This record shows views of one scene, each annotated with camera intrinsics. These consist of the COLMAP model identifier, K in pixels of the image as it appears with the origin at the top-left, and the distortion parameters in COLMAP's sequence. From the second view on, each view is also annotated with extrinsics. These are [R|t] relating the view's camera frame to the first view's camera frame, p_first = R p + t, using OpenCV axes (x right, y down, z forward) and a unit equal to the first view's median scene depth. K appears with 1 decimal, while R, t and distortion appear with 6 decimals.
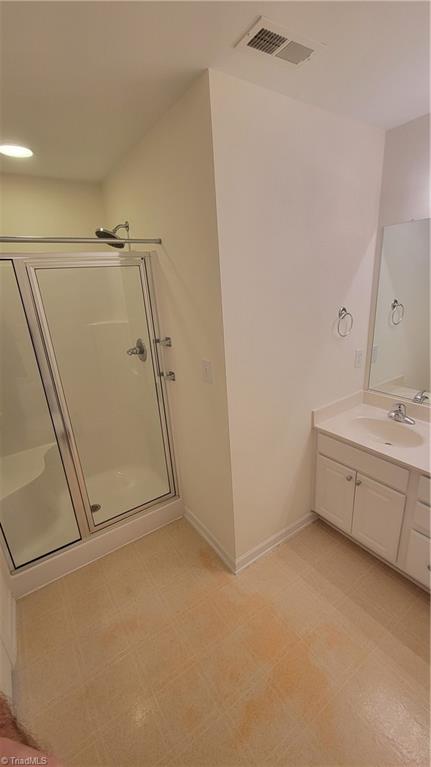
lens RADIAL K [[310.2, 0, 215.5], [0, 310.2, 383.5], [0, 0, 1]] dist [0.000211, 0.000031]
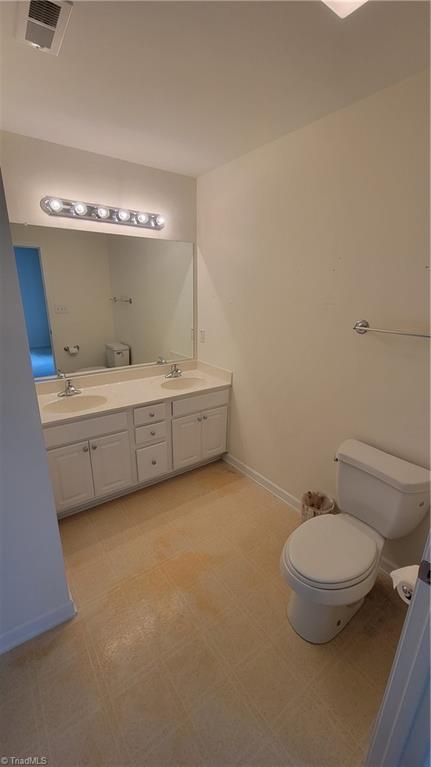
lens RADIAL K [[310.2, 0, 215.5], [0, 310.2, 383.5], [0, 0, 1]] dist [0.000211, 0.000031]
pose [[-0.027950, -0.229477, 0.972913, -0.601429], [0.301869, 0.925914, 0.227064, -0.025607], [-0.952940, 0.300039, 0.043393, 0.425292]]
